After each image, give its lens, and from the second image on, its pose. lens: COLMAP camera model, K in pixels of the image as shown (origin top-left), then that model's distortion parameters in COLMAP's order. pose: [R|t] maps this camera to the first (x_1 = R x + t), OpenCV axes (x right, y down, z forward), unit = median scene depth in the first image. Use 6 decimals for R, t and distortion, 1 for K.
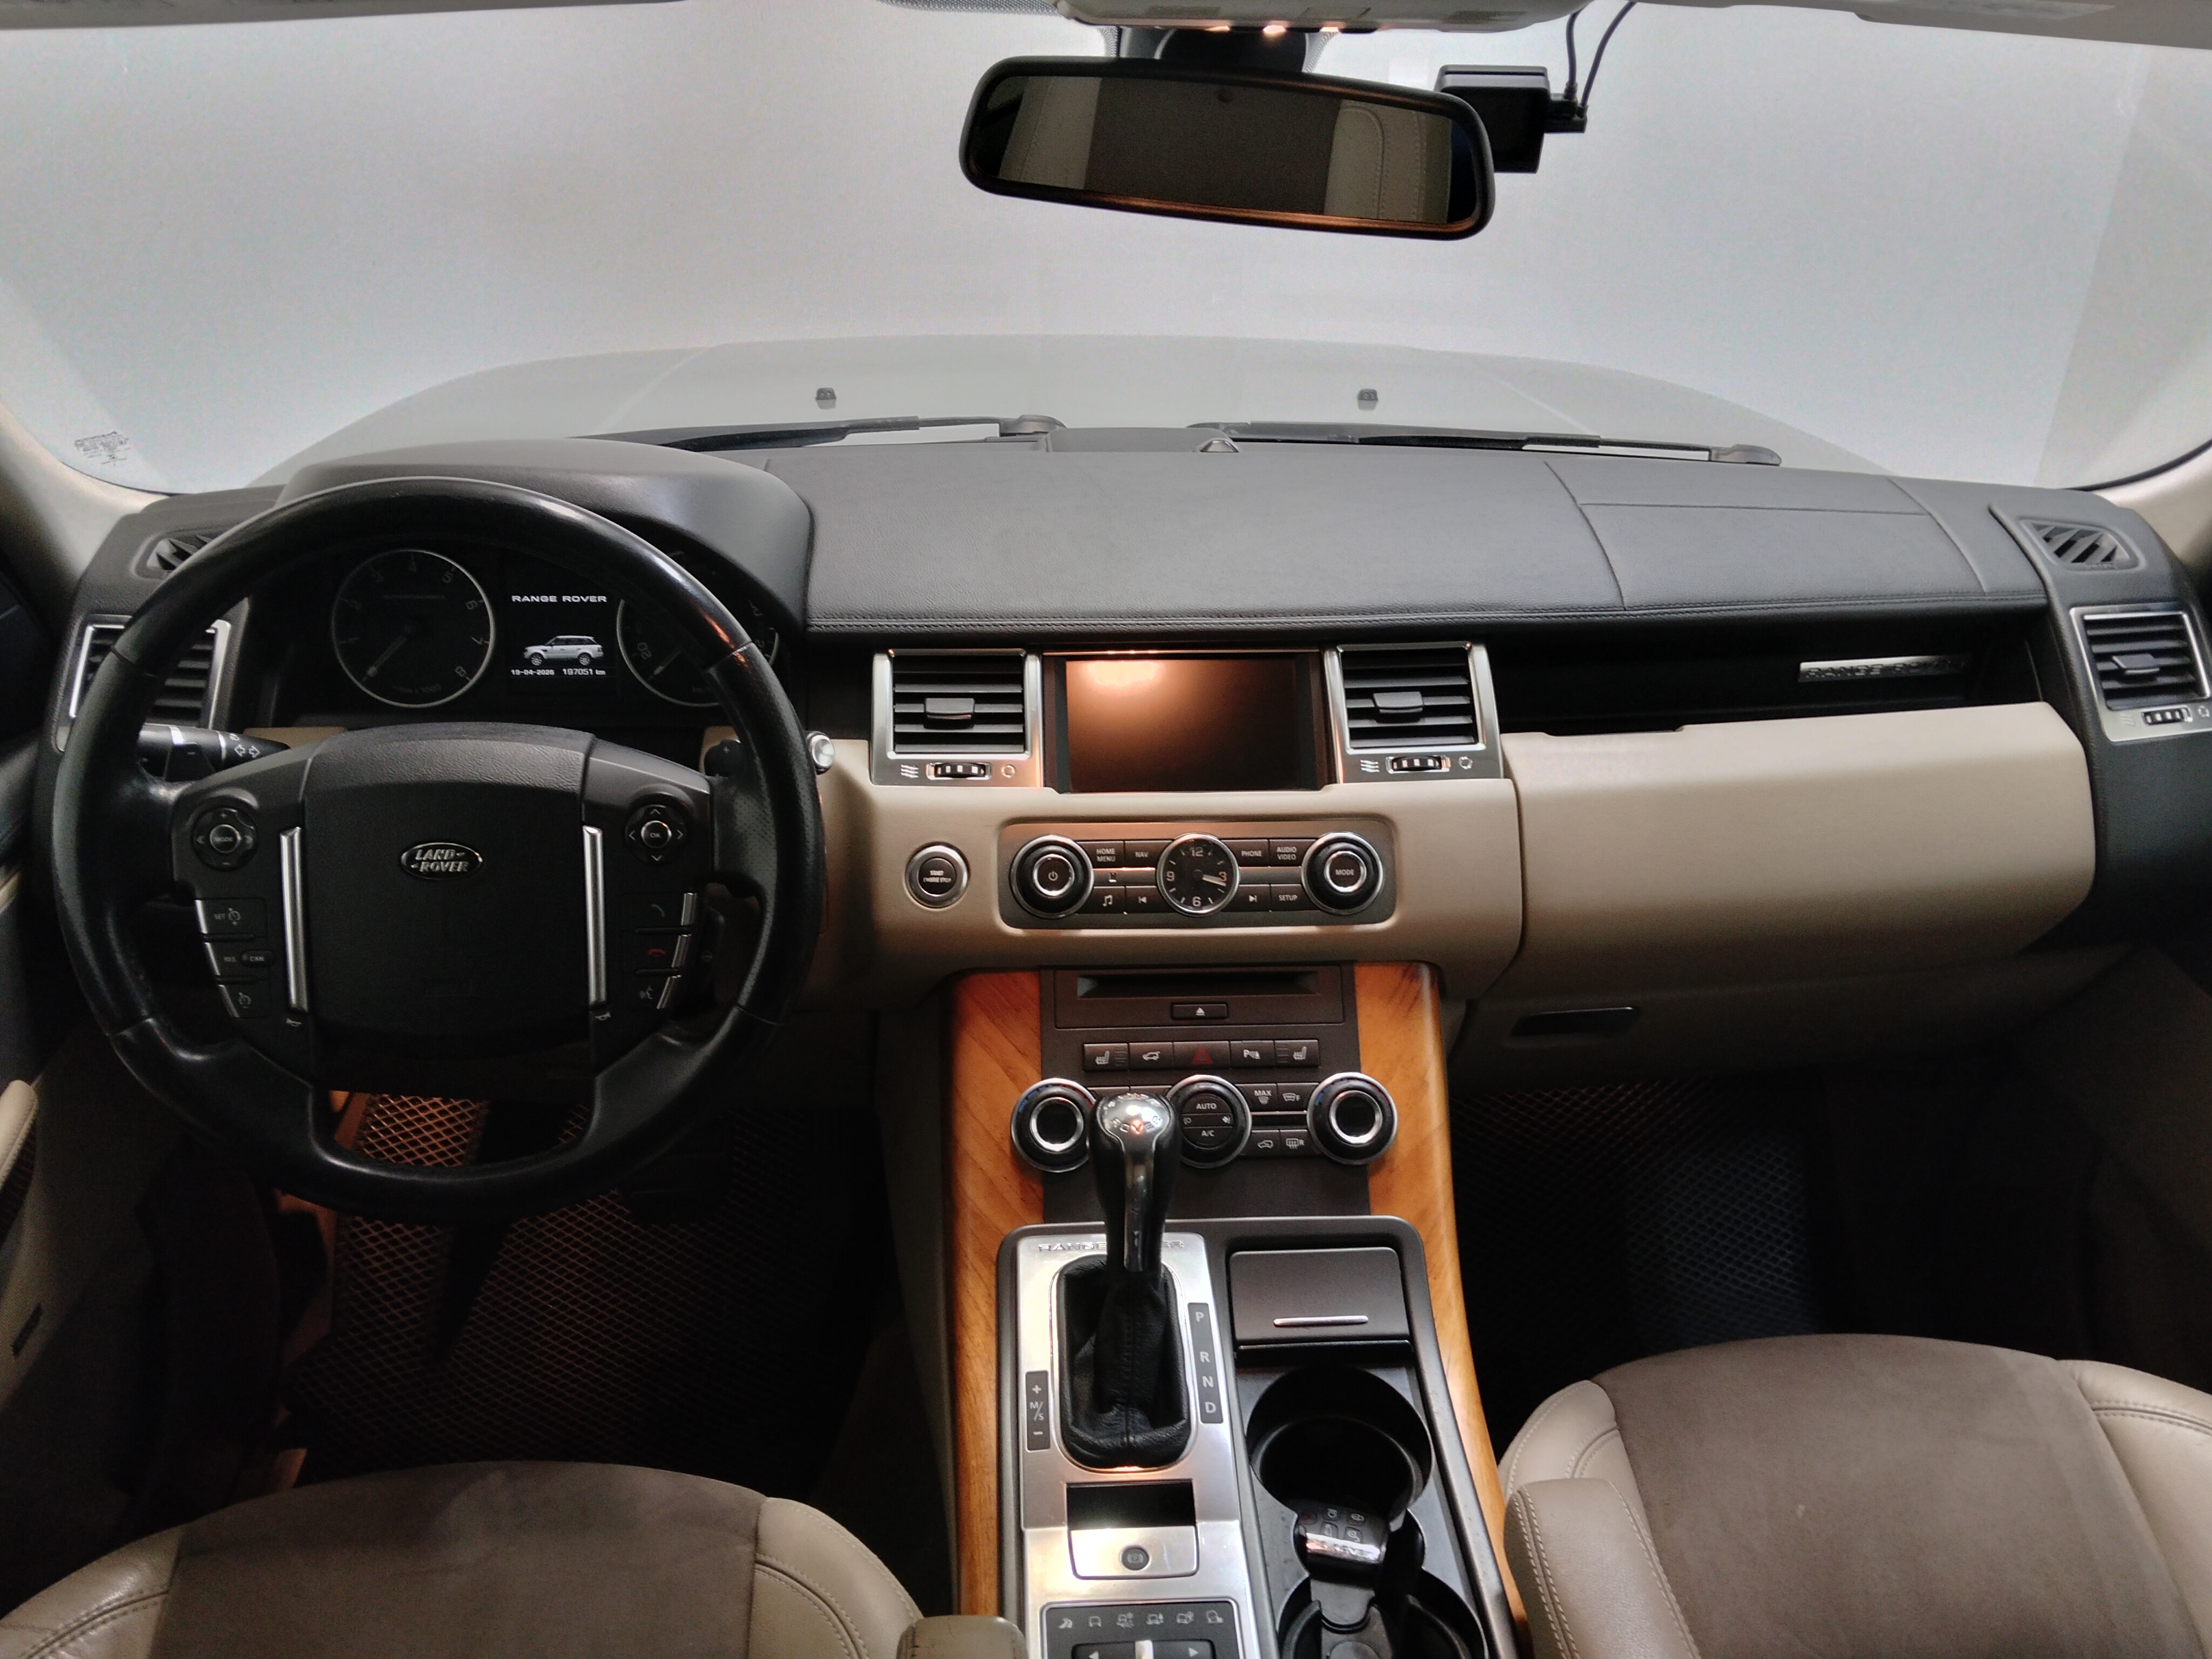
lens RADIAL K [[1906.2, 0, 1114.4], [0, 1906.2, 834.4], [0, 0, 1]] dist [0.146320, -0.360449]
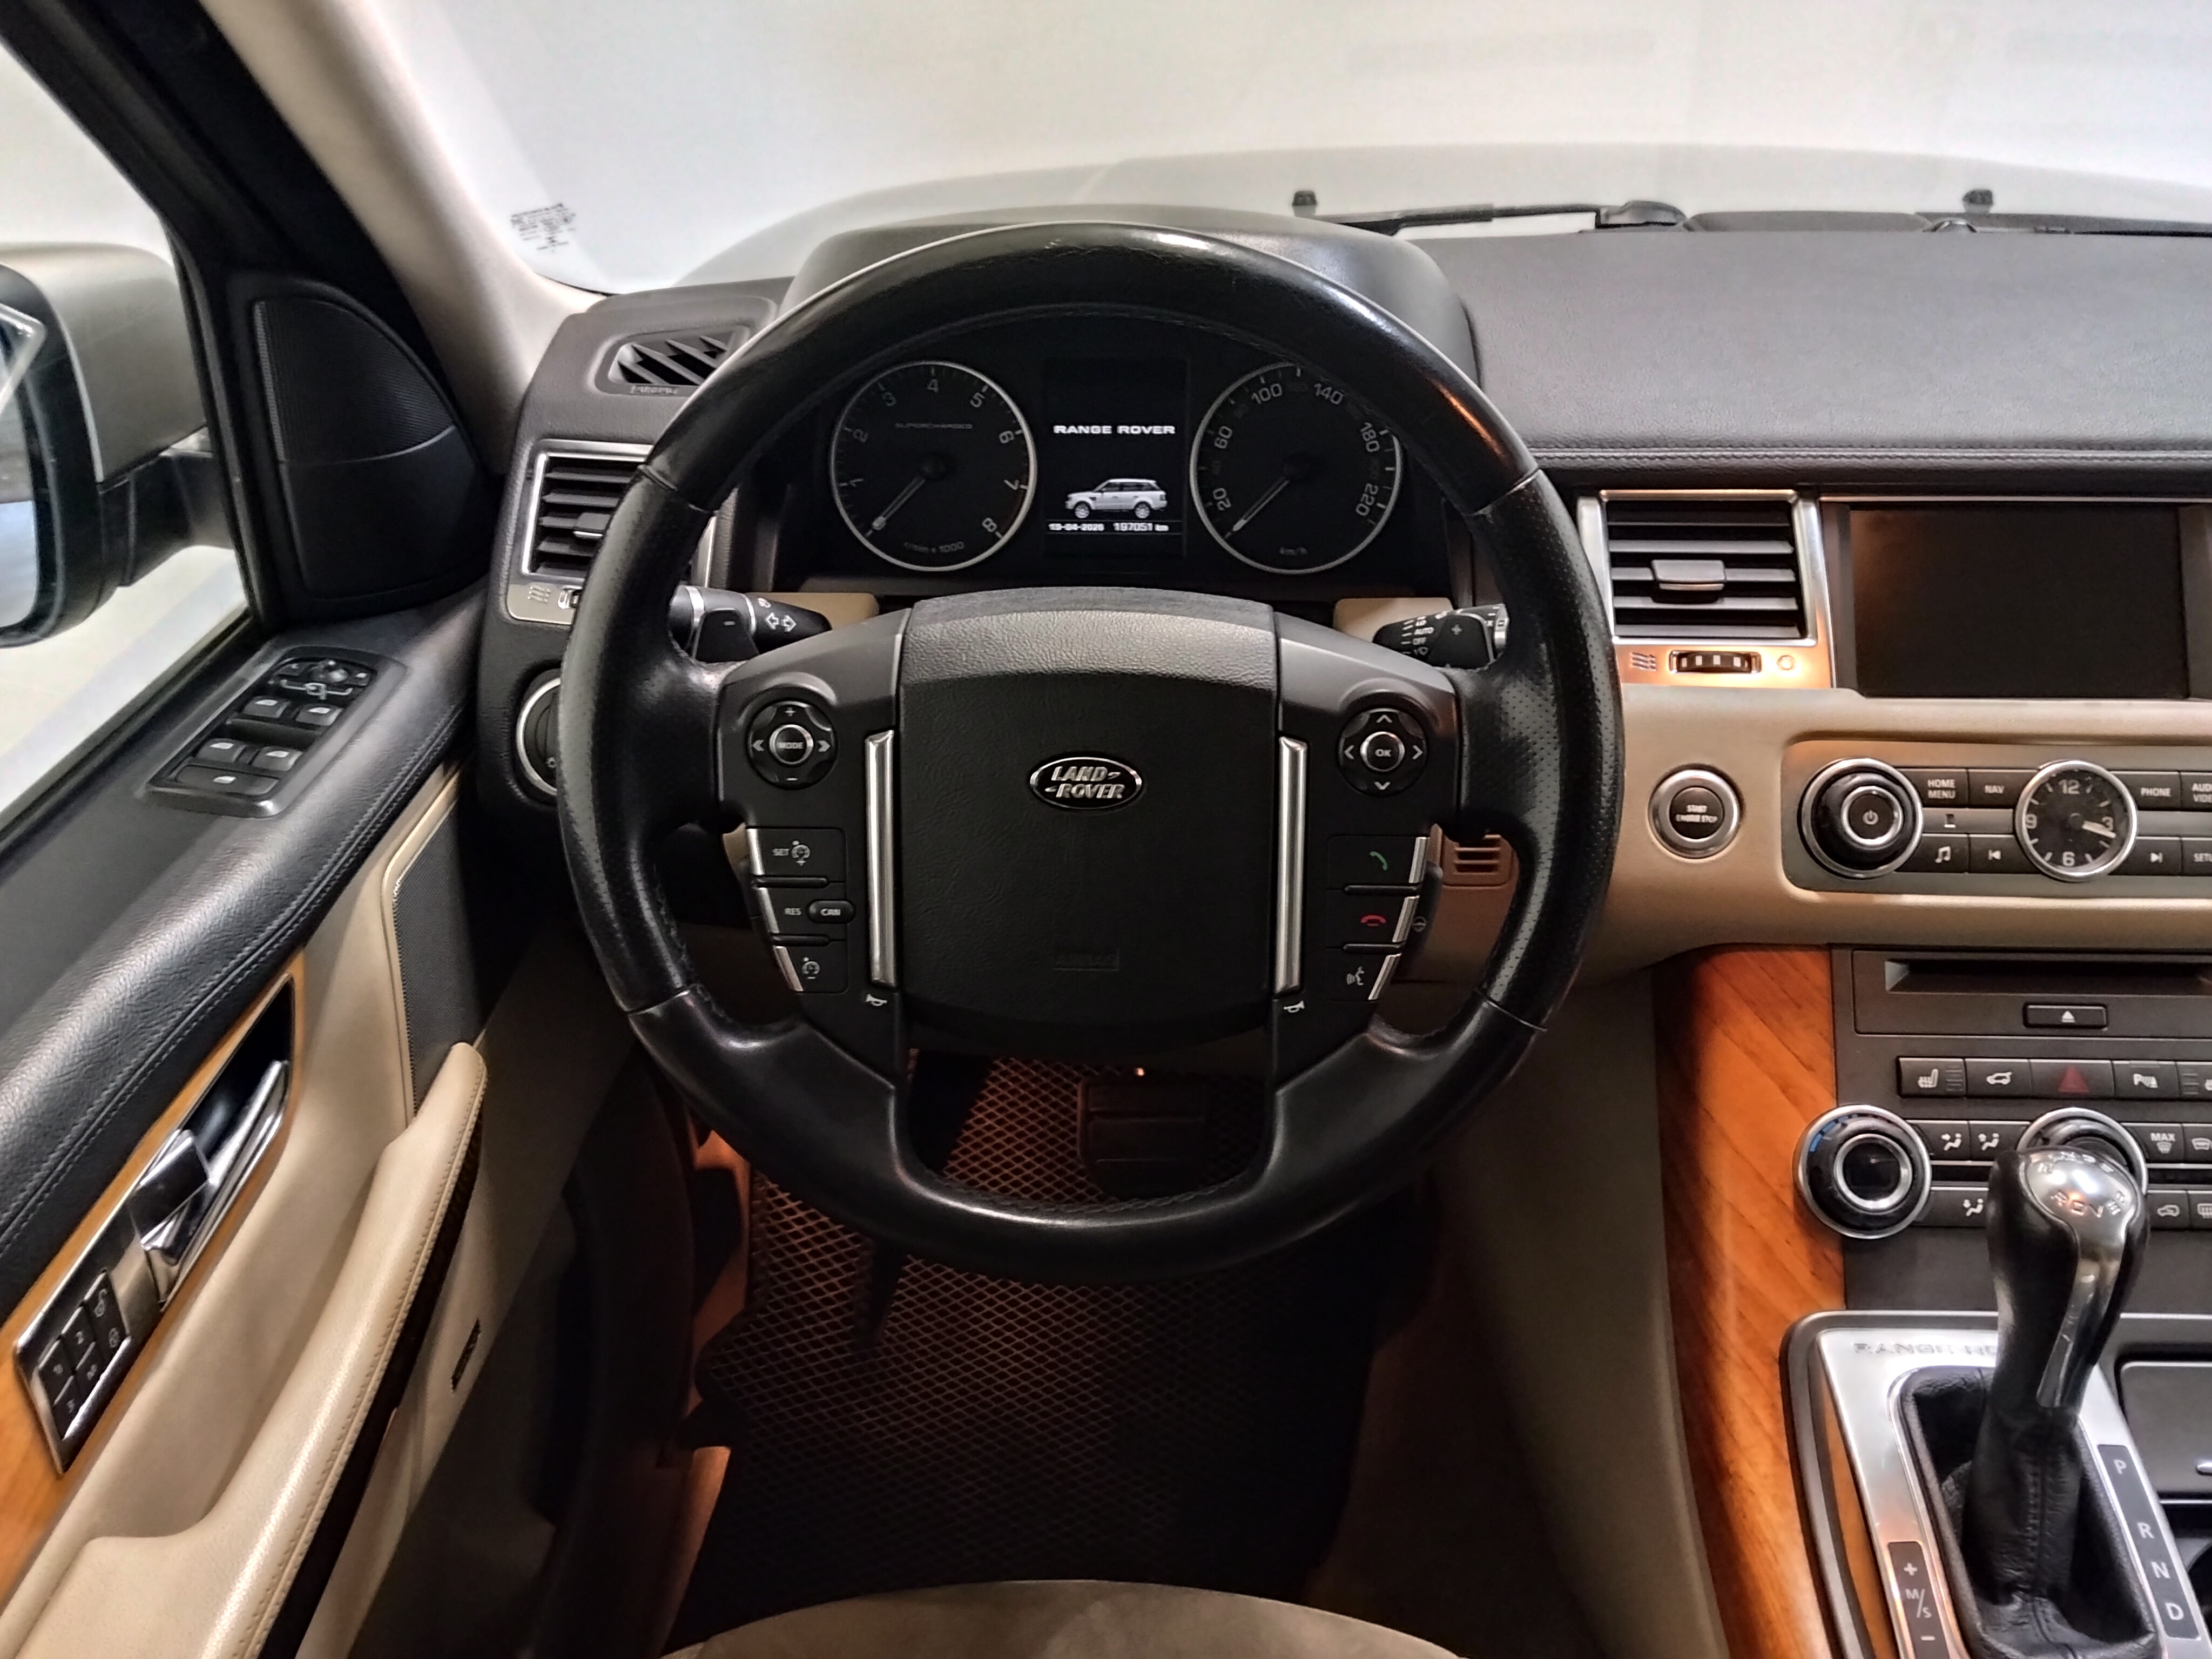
lens RADIAL K [[1874.6, 0, 1096.1], [0, 1874.6, 842.5], [0, 0, 1]] dist [0.153518, -0.333167]
pose [[0.993668, 0.028625, -0.108650, -0.234773], [-0.021691, 0.997684, 0.064475, -0.007744], [0.110244, -0.061710, 0.991987, 0.276270]]
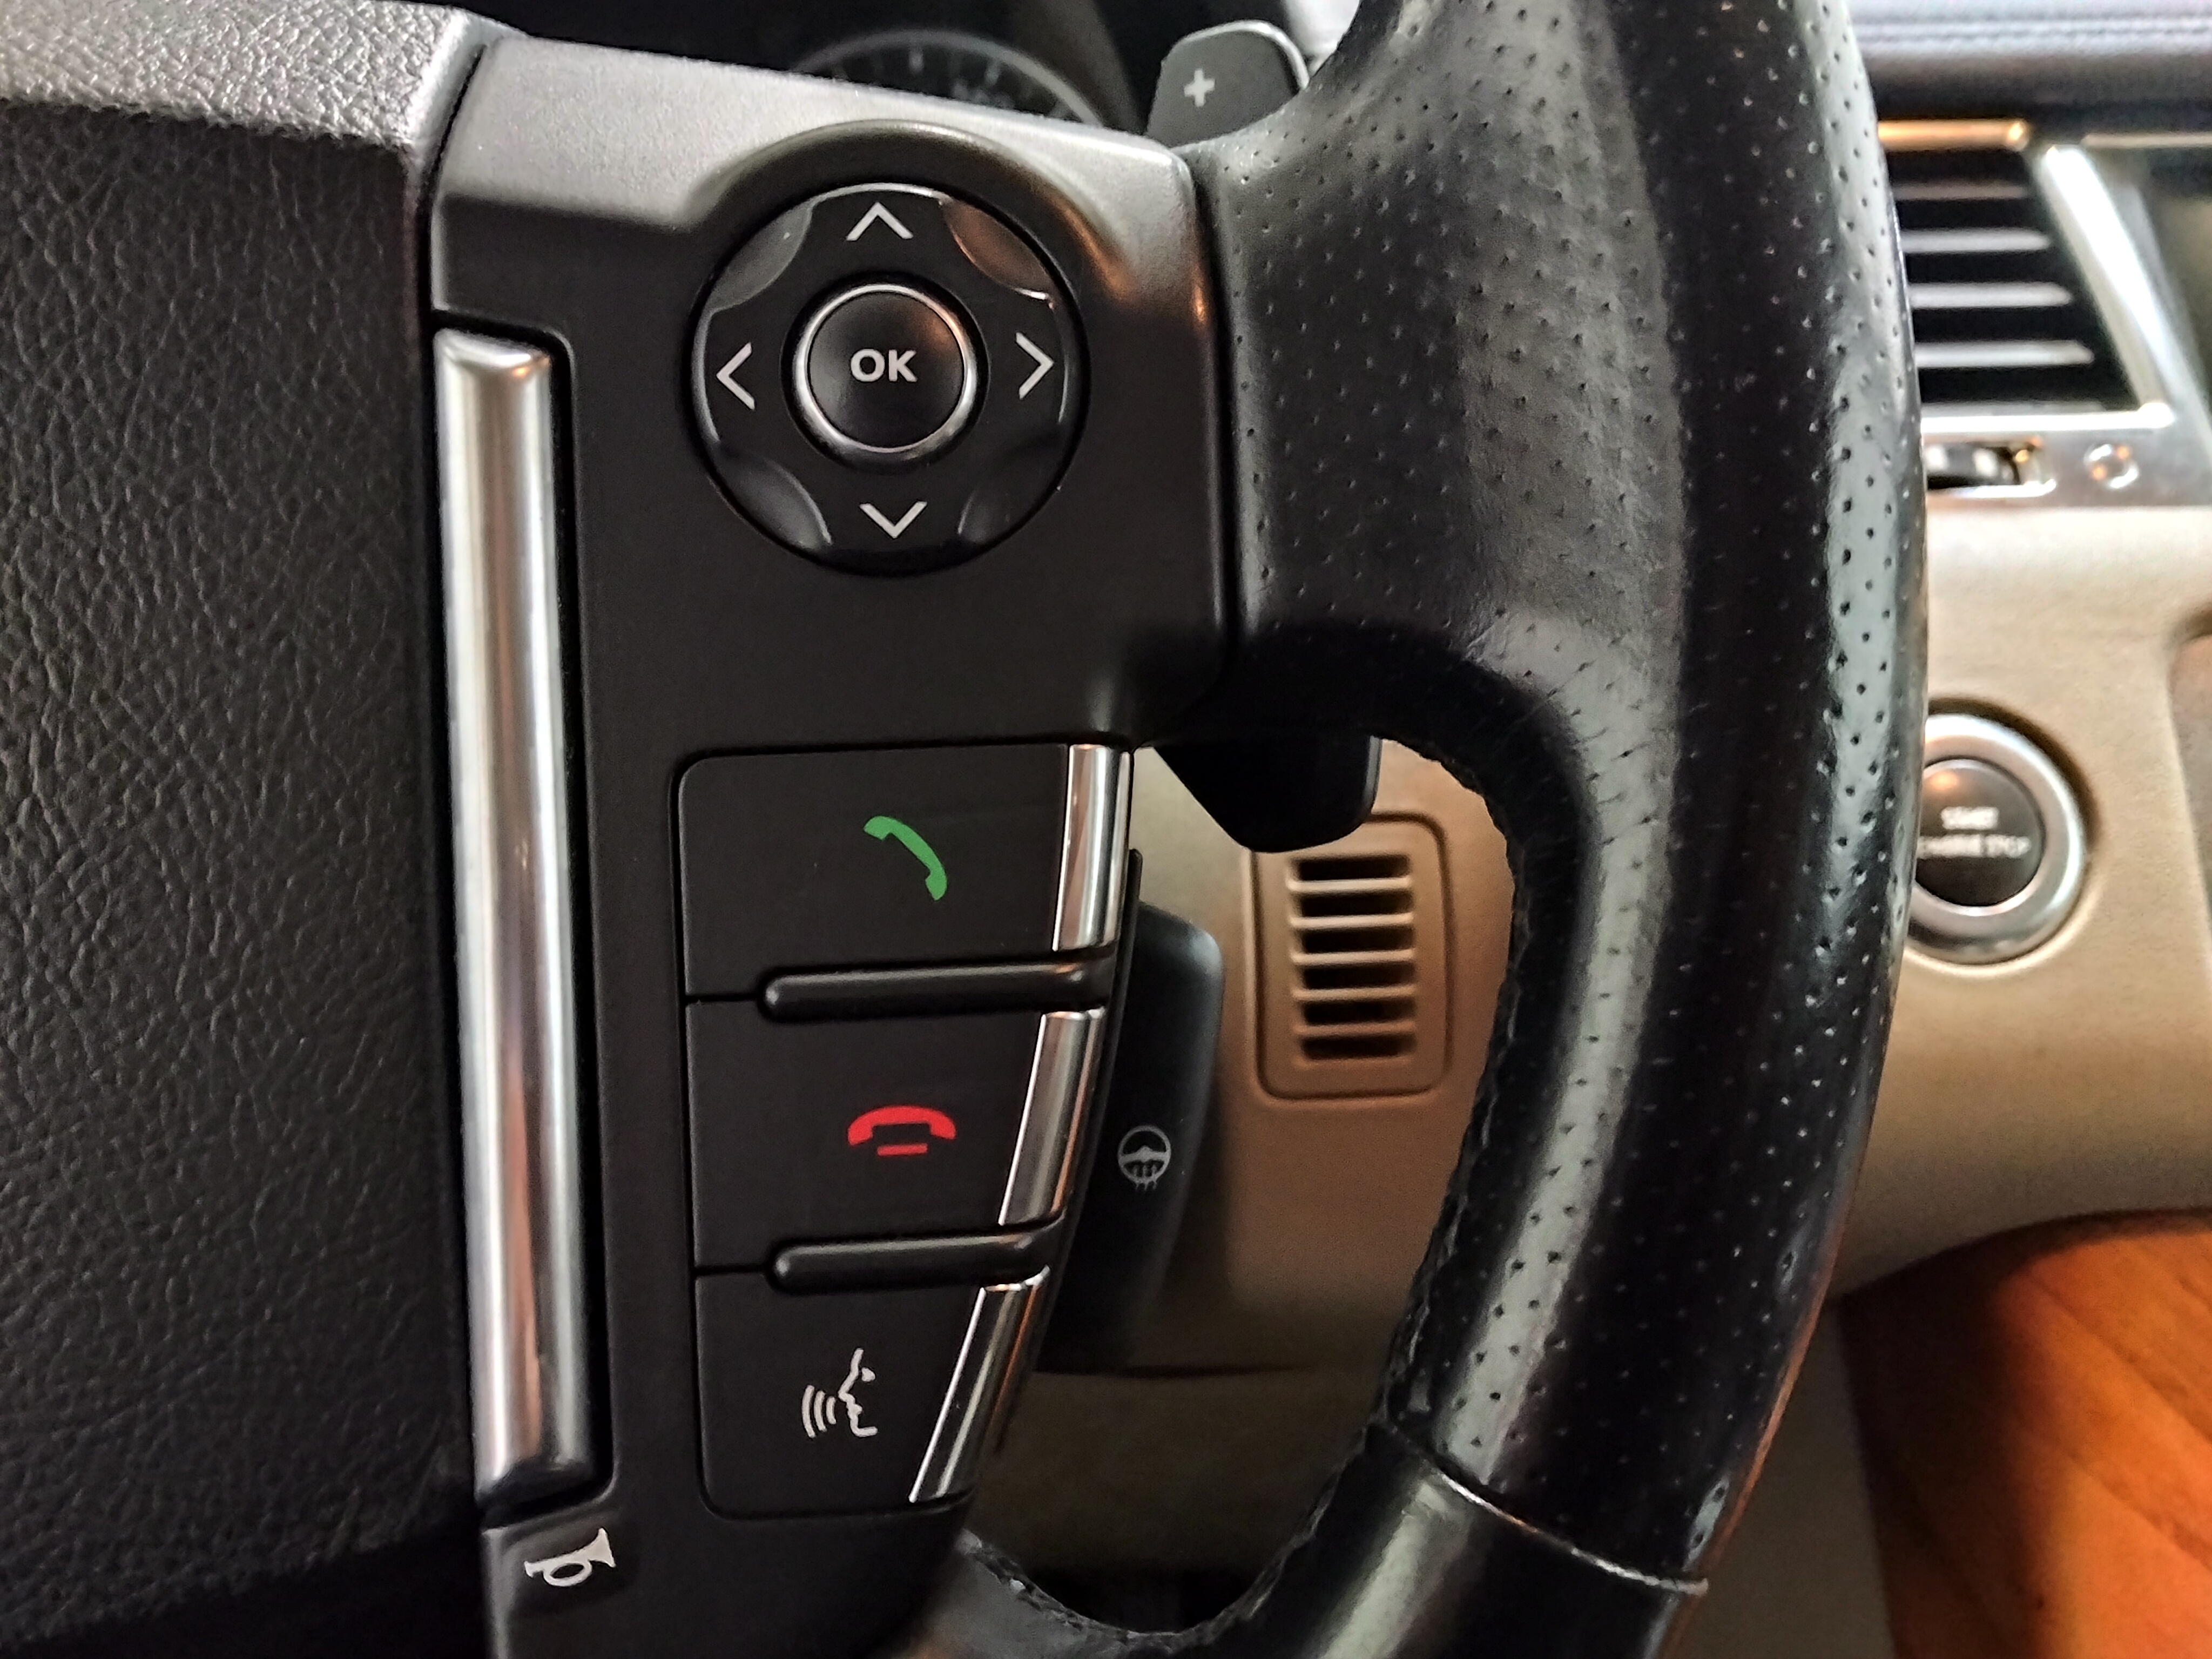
lens RADIAL K [[1874.6, 0, 1096.1], [0, 1874.6, 842.5], [0, 0, 1]] dist [0.153518, -0.333167]
pose [[0.997780, -0.042794, -0.051022, -0.189526], [0.034893, 0.988556, -0.146761, 0.054222], [0.056718, 0.144655, 0.987855, 0.747579]]
